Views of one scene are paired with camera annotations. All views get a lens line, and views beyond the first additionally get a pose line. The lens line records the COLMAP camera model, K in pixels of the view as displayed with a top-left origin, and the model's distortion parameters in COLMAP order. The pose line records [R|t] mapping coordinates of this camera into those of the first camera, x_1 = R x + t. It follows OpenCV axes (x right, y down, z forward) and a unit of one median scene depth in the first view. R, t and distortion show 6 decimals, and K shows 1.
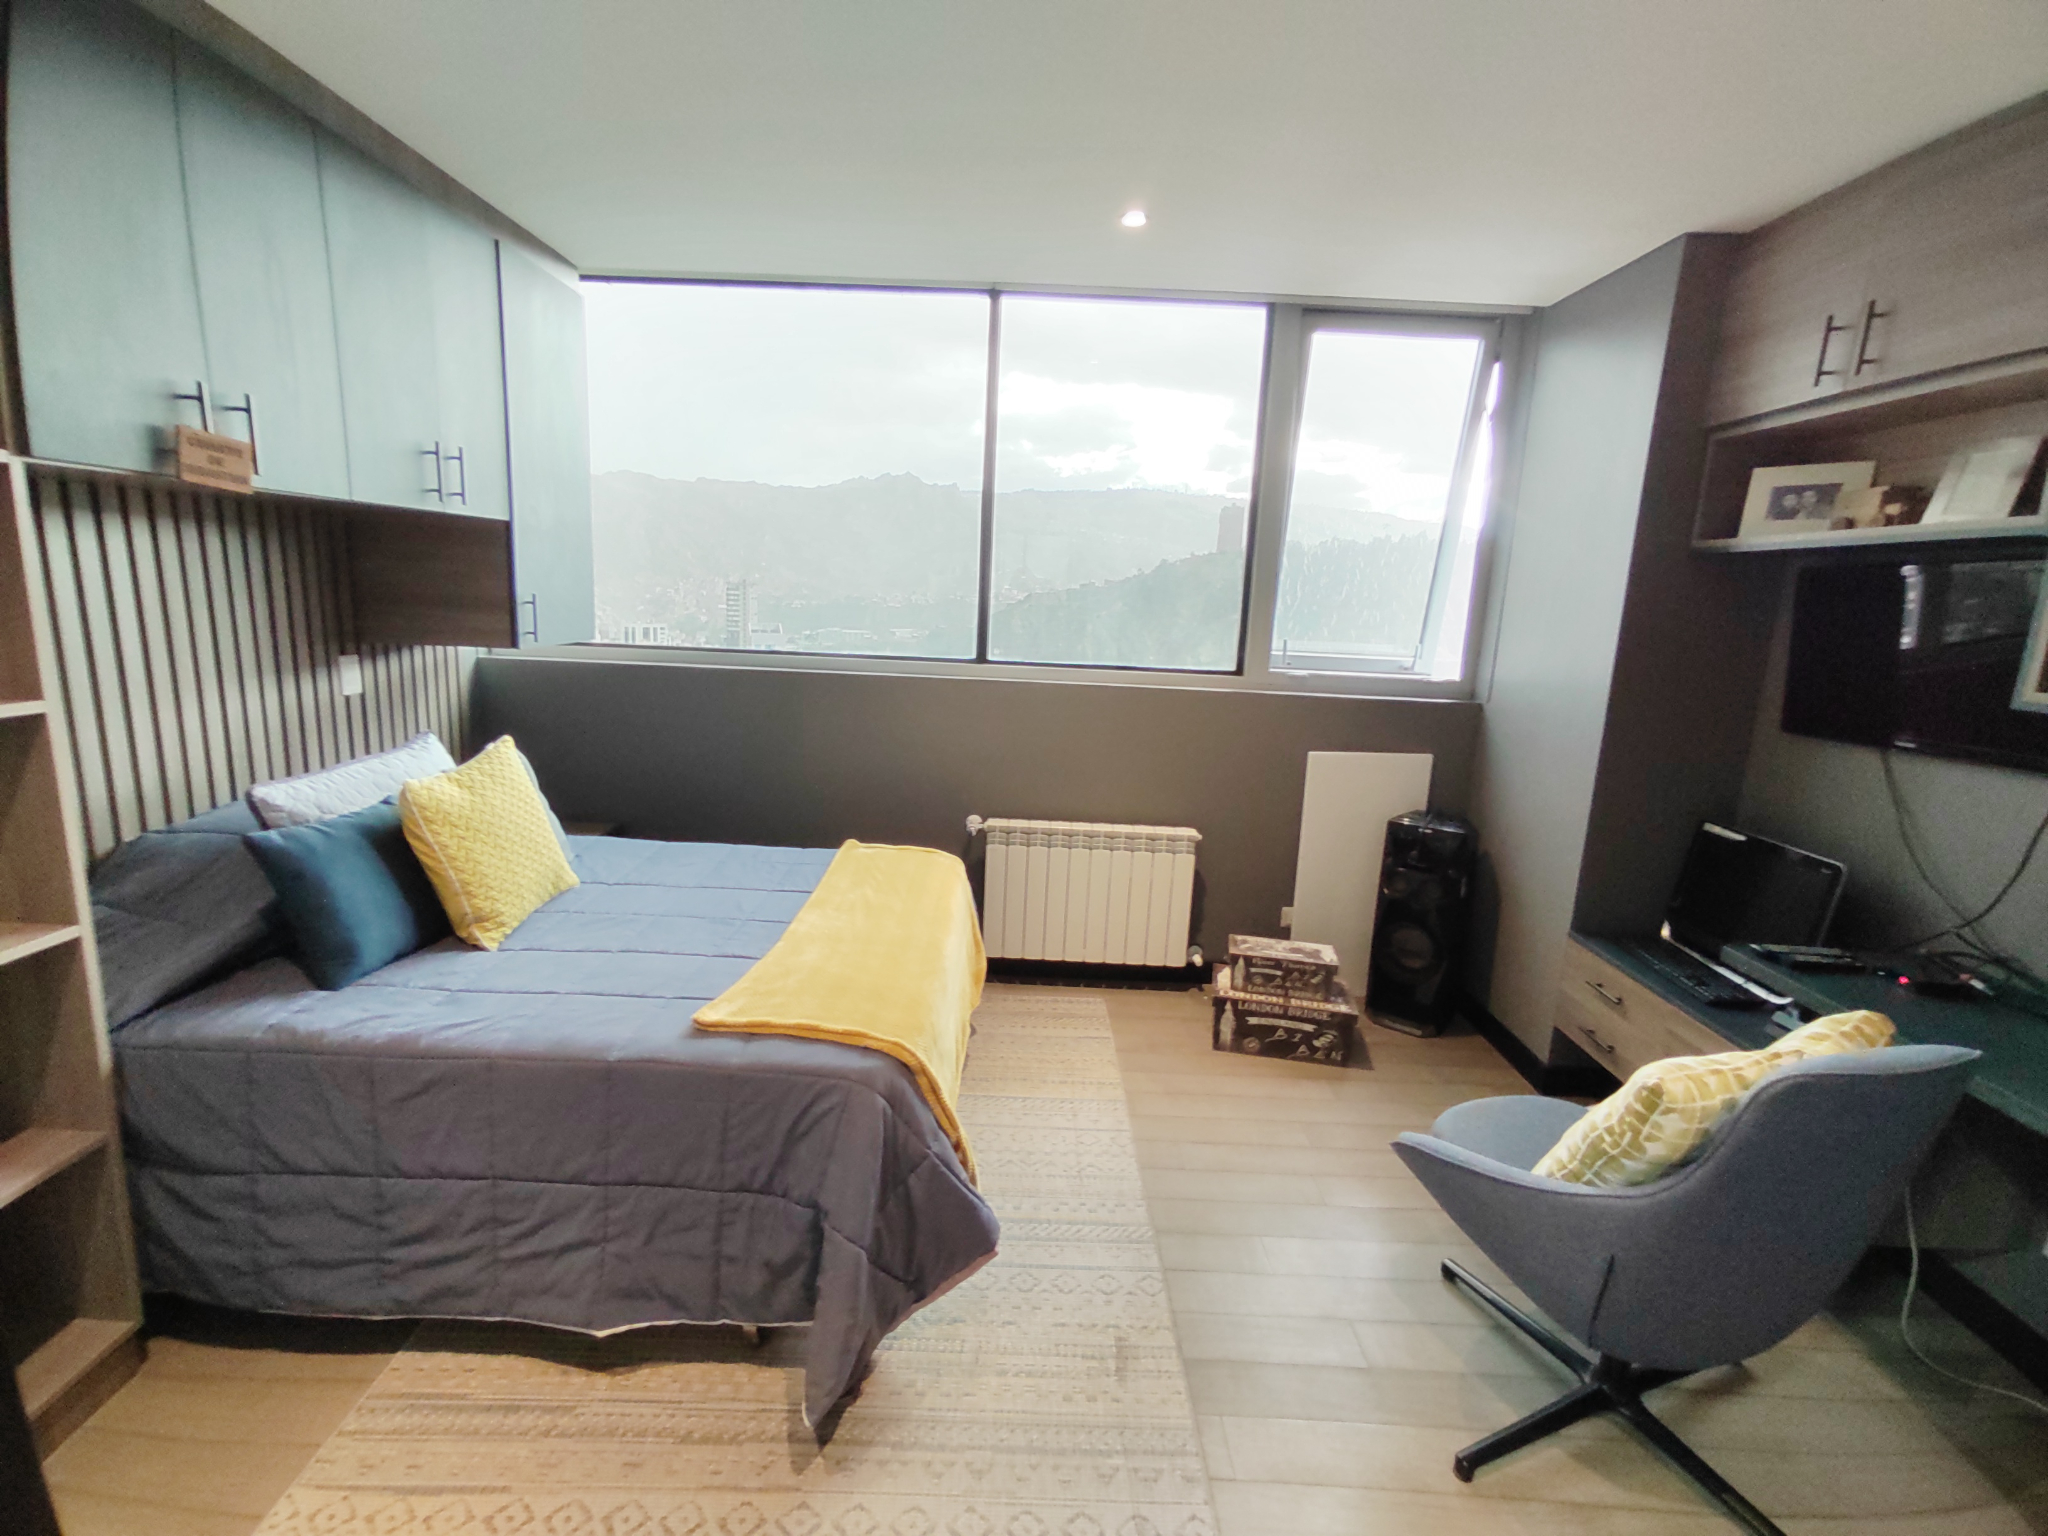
lens RADIAL K [[944.2, 0, 1017.1], [0, 944.2, 761.0], [0, 0, 1]] dist [-0.046680, 0.046550]
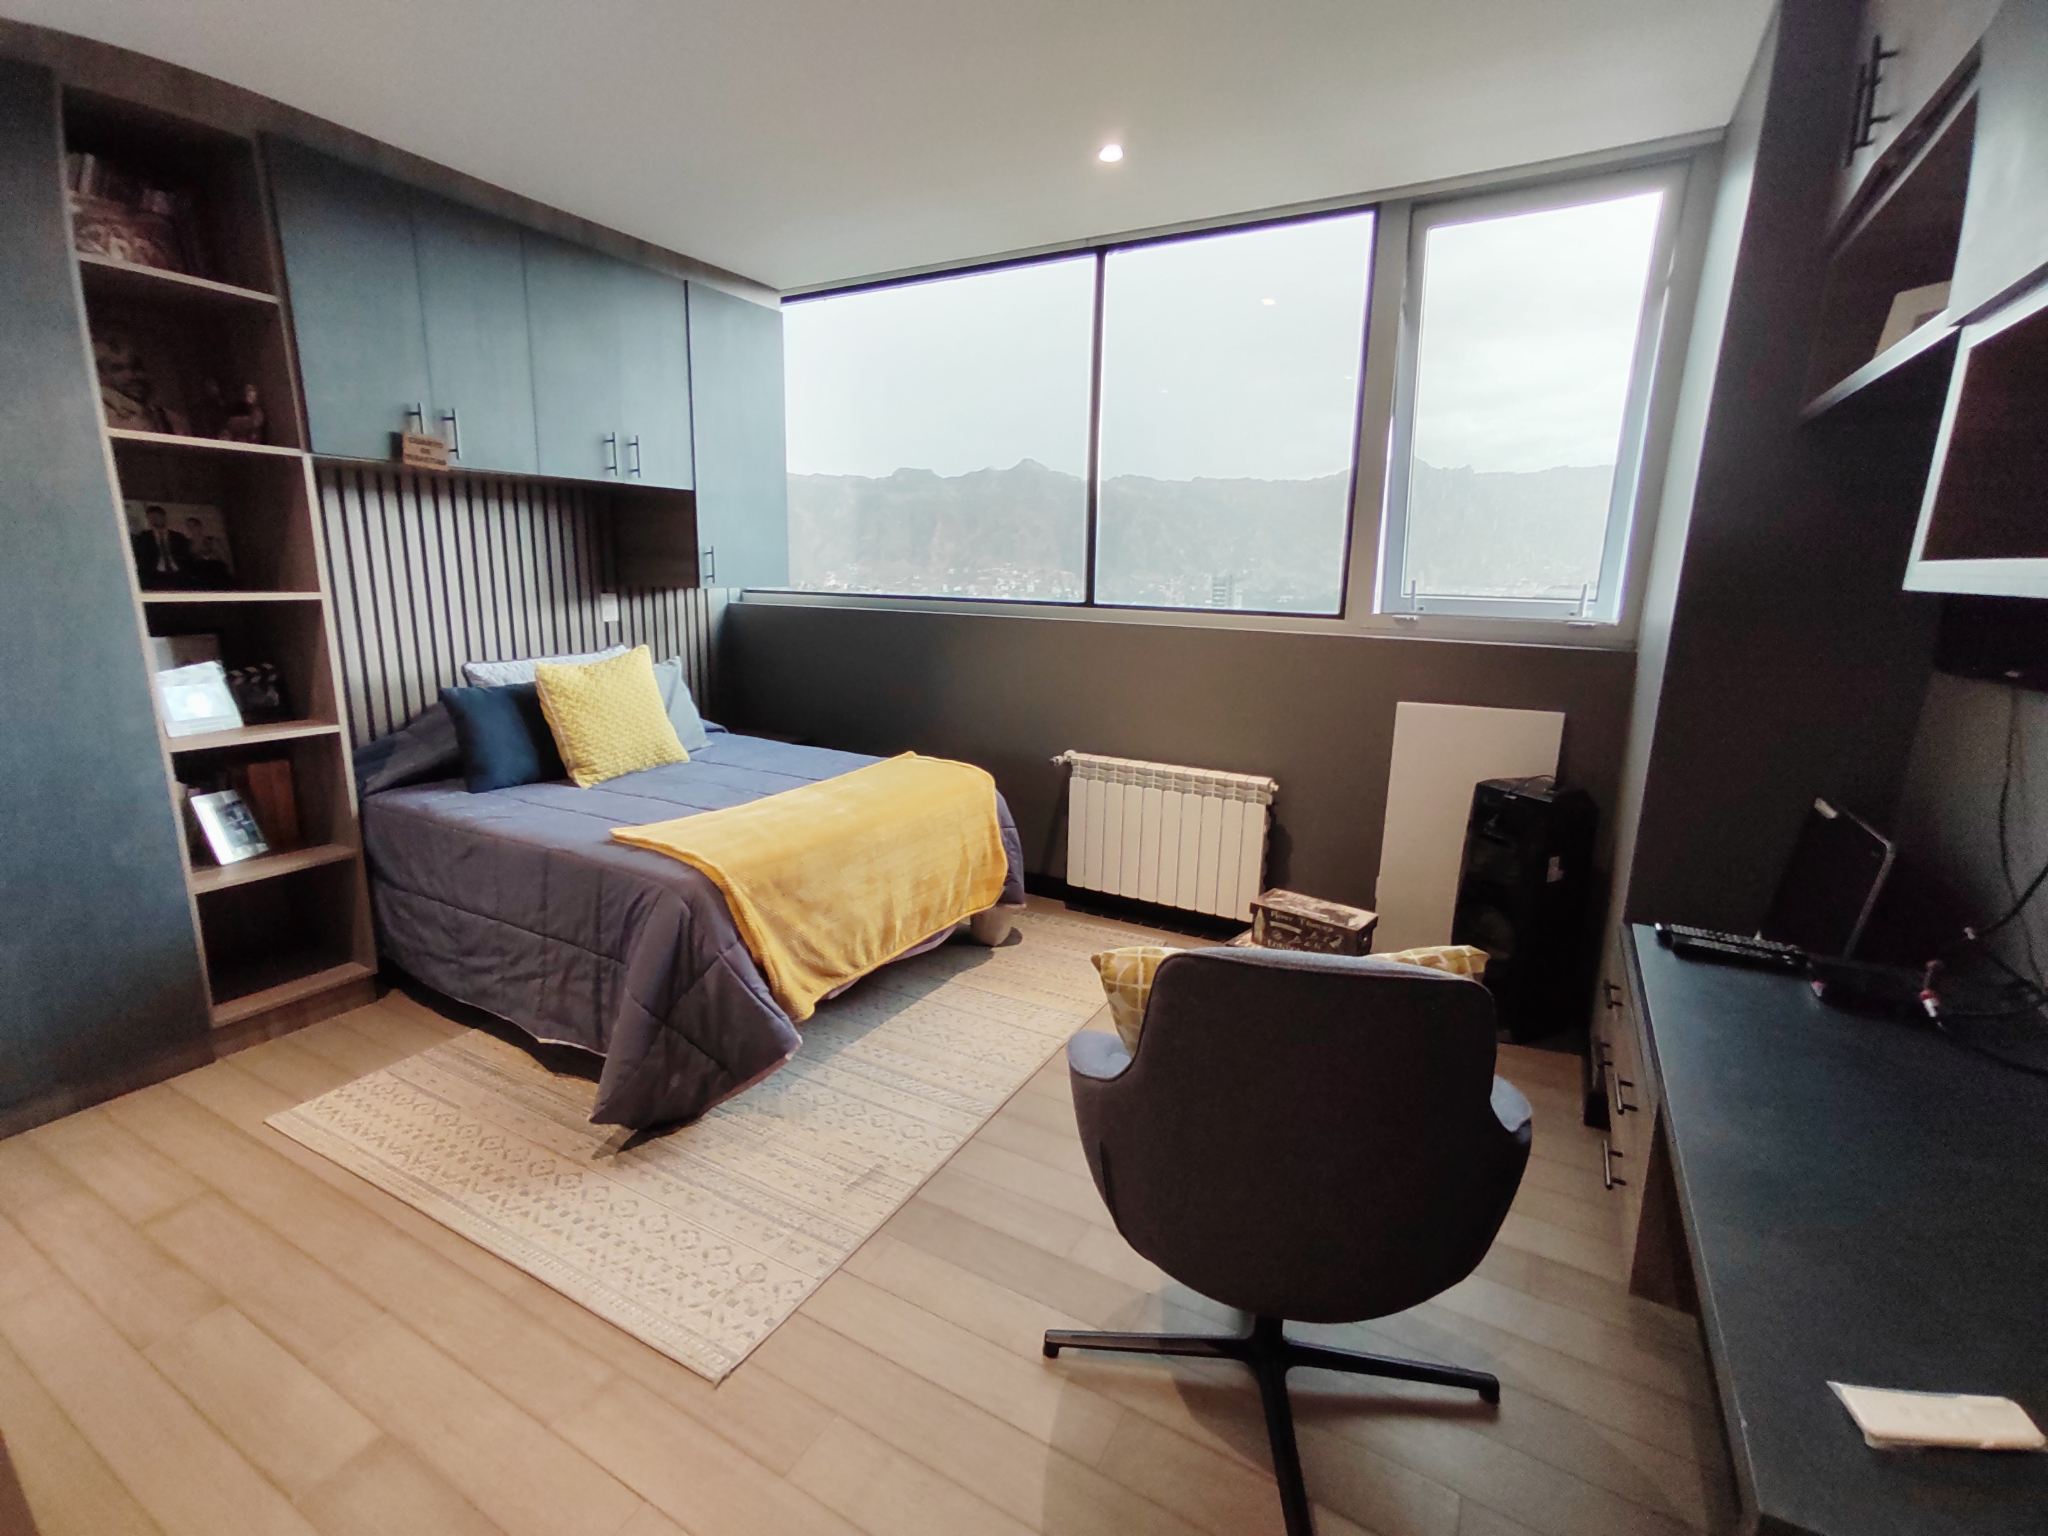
lens RADIAL K [[944.2, 0, 1017.1], [0, 944.2, 761.0], [0, 0, 1]] dist [-0.046680, 0.046550]
pose [[0.874984, 0.073093, -0.478603, 0.687135], [-0.071001, 0.997223, 0.022493, 0.083908], [0.478918, 0.014300, 0.877743, 0.071028]]
